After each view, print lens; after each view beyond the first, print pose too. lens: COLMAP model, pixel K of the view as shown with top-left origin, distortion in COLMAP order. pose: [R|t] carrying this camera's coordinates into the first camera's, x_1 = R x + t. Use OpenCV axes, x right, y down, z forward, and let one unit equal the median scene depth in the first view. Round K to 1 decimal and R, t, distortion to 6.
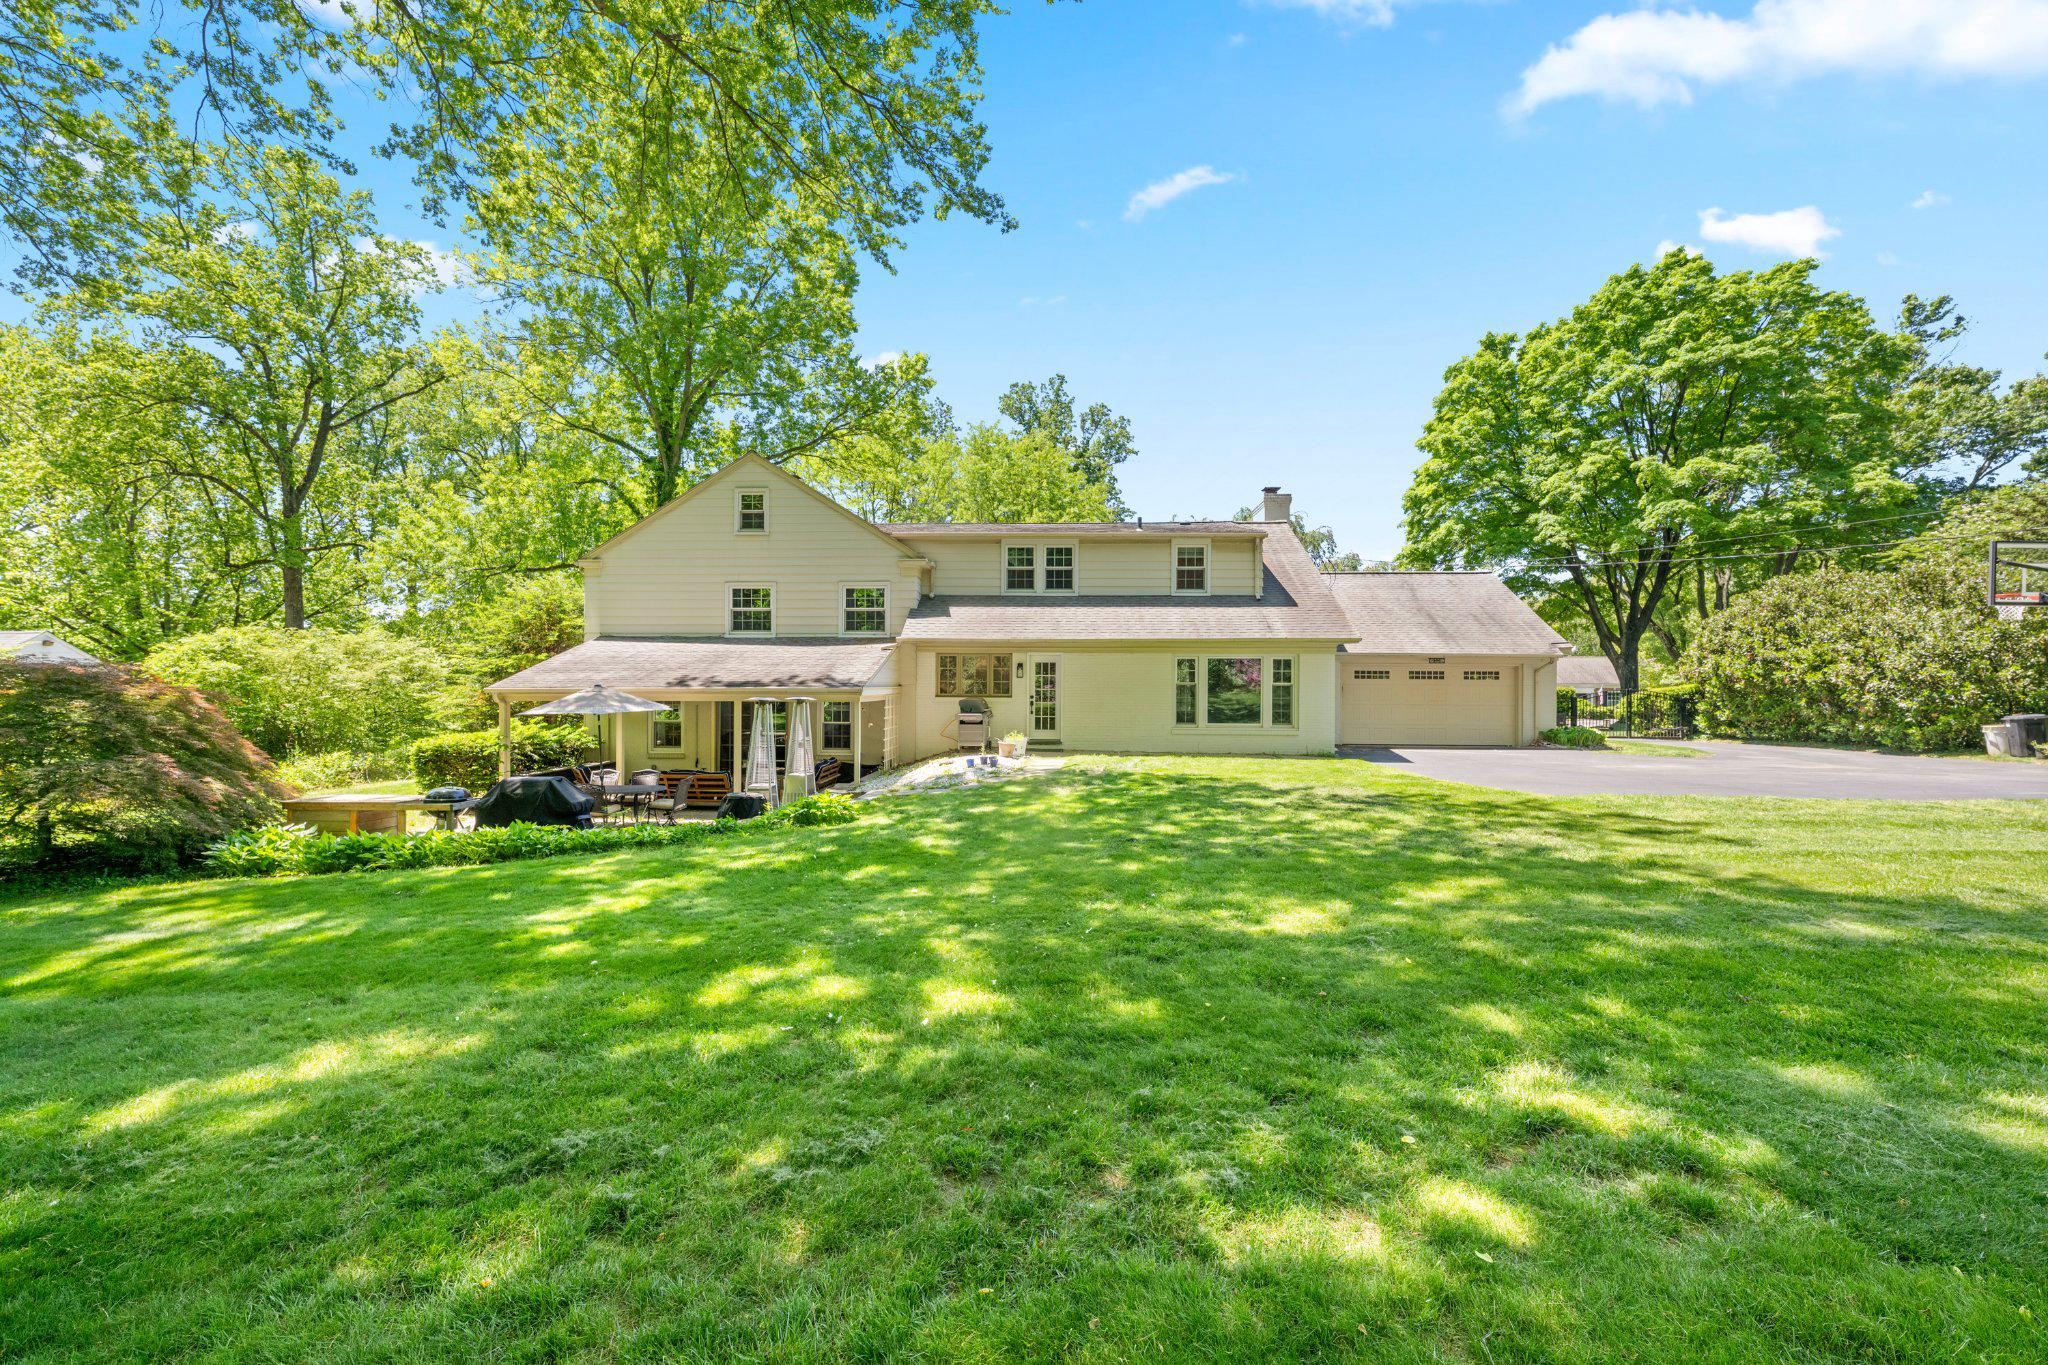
lens RADIAL K [[805.3, 0, 1021.5], [0, 805.3, 690.1], [0, 0, 1]] dist [-0.000907, 0.000338]
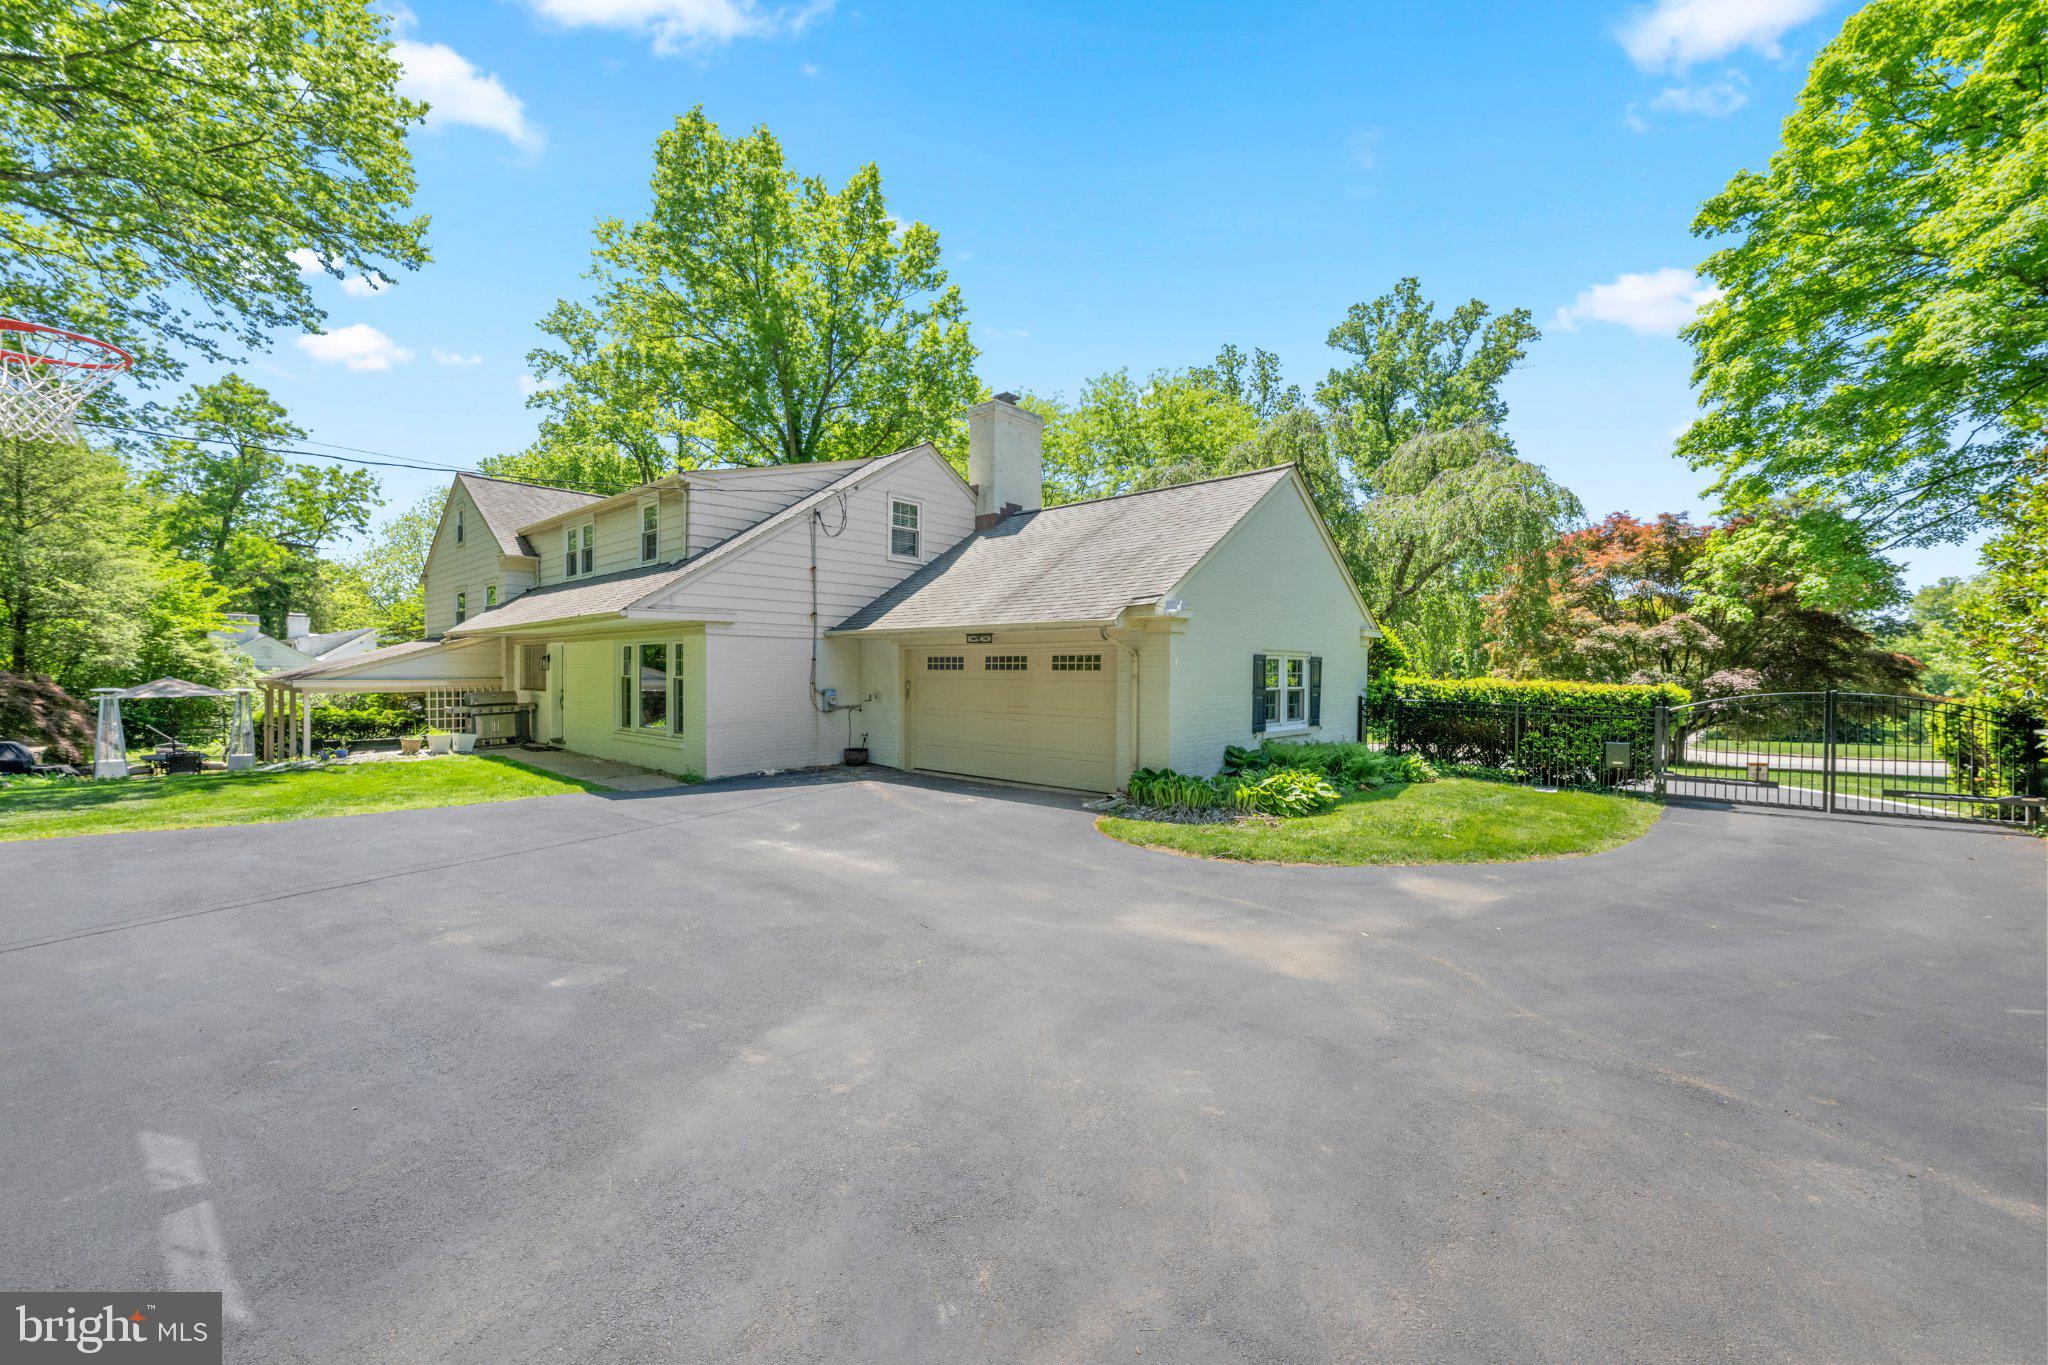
lens RADIAL K [[805.3, 0, 1020.7], [0, 805.3, 681.9], [0, 0, 1]] dist [-0.000907, 0.000338]
pose [[0.777826, 0.006107, -0.628450, 0.996851], [-0.003165, 0.999978, 0.005801, -0.009104], [0.628472, -0.002523, 0.777828, 0.611363]]
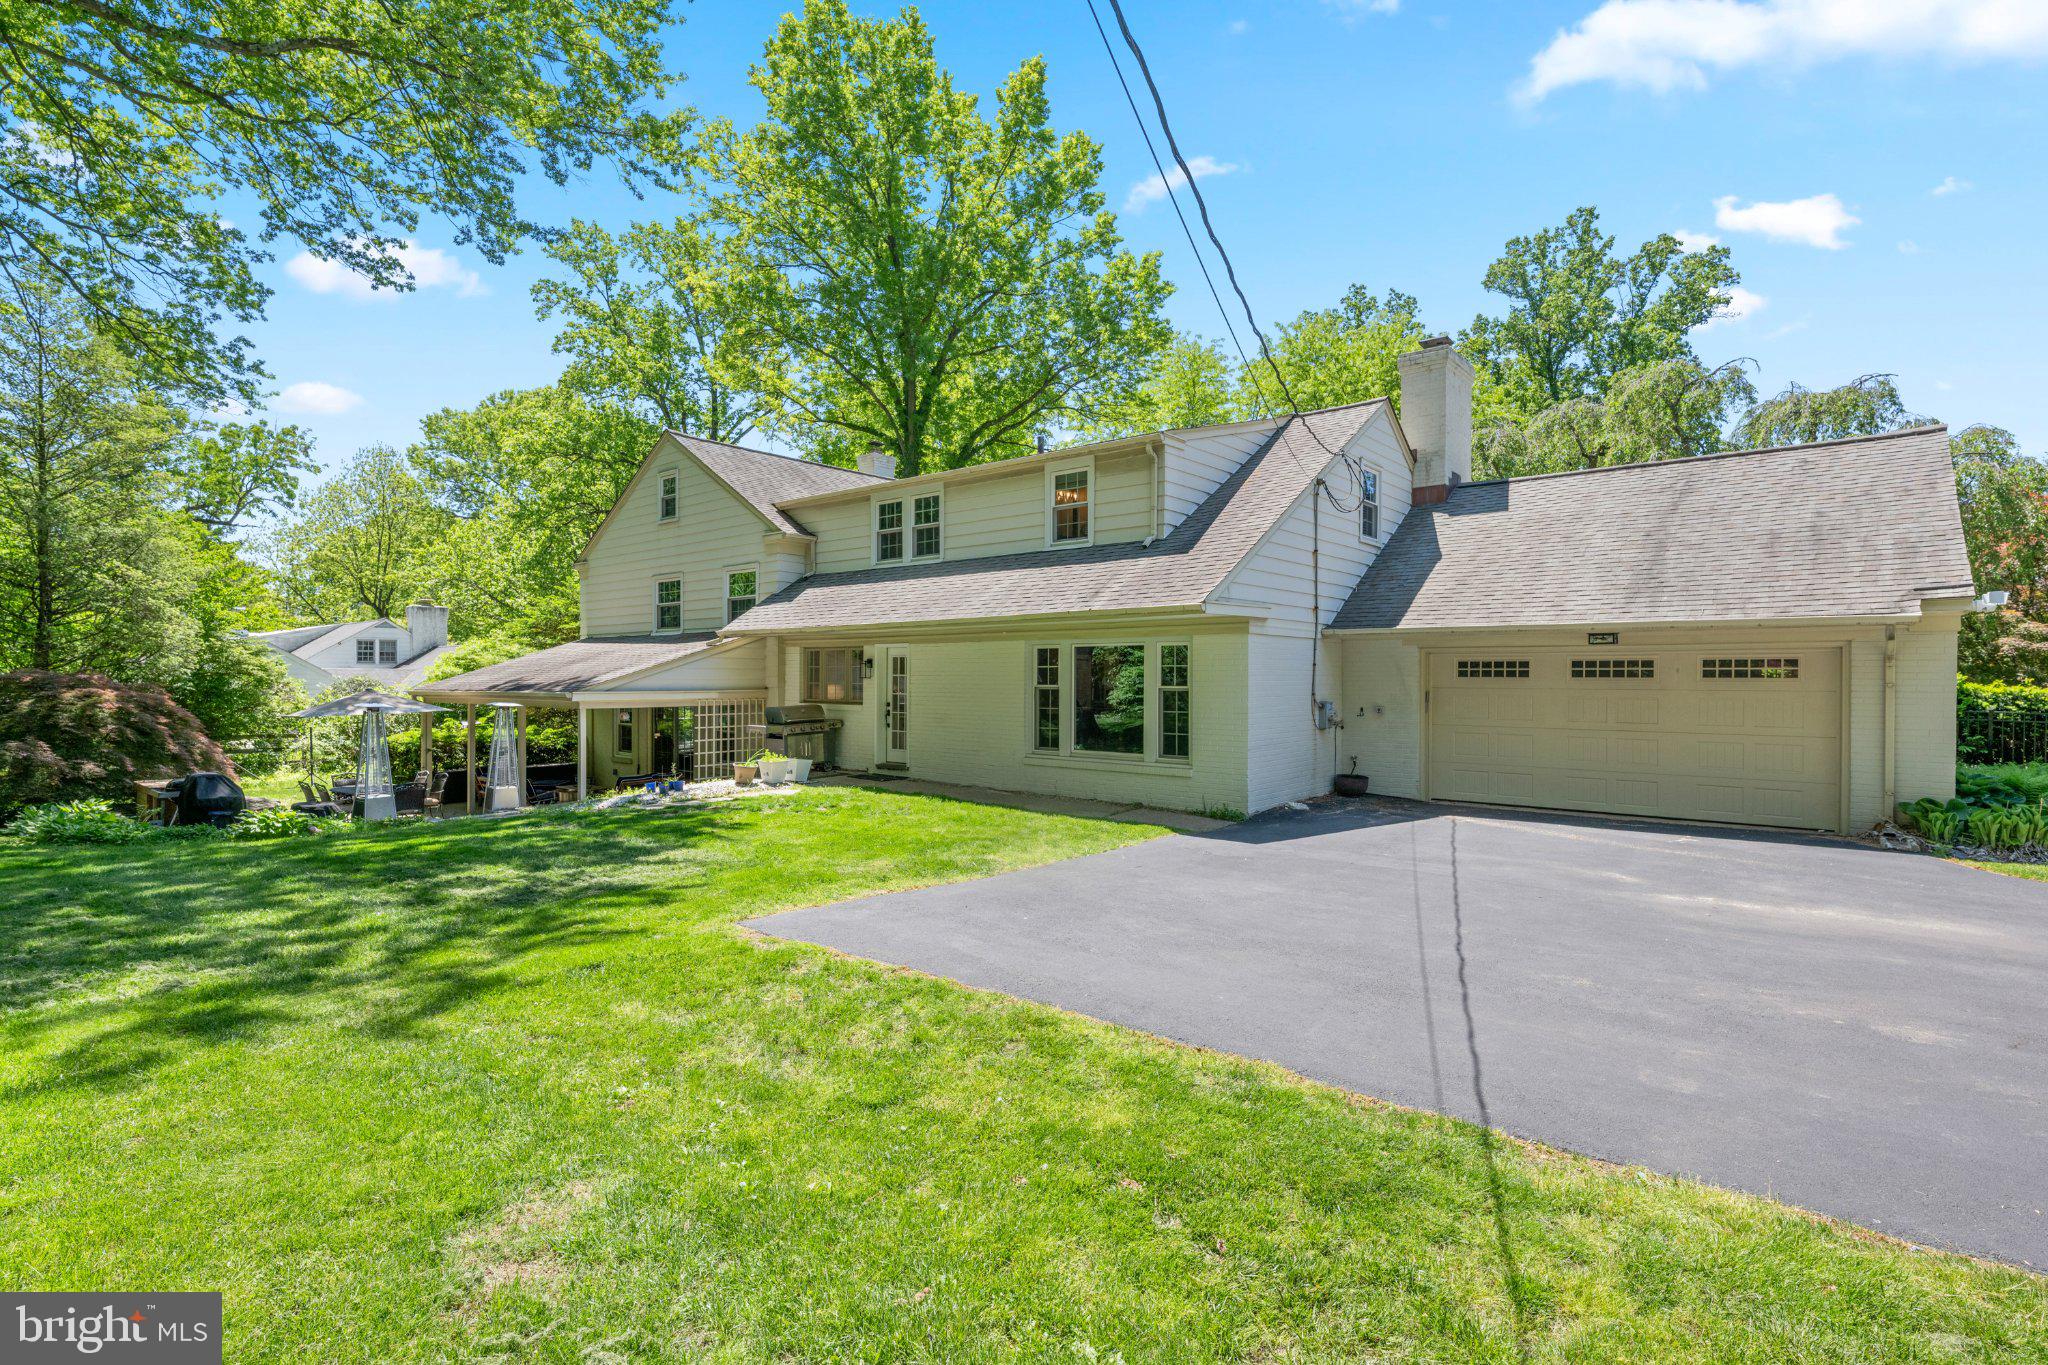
lens RADIAL K [[972.2, 0, 1024.2], [0, 972.2, 684.6], [0, 0, 1]] dist [0.003115, -0.000328]
pose [[0.799021, 0.000764, -0.601302, 0.644115], [-0.001098, 0.999999, -0.000188, -0.009889], [0.601302, 0.000811, 0.799022, 0.364016]]
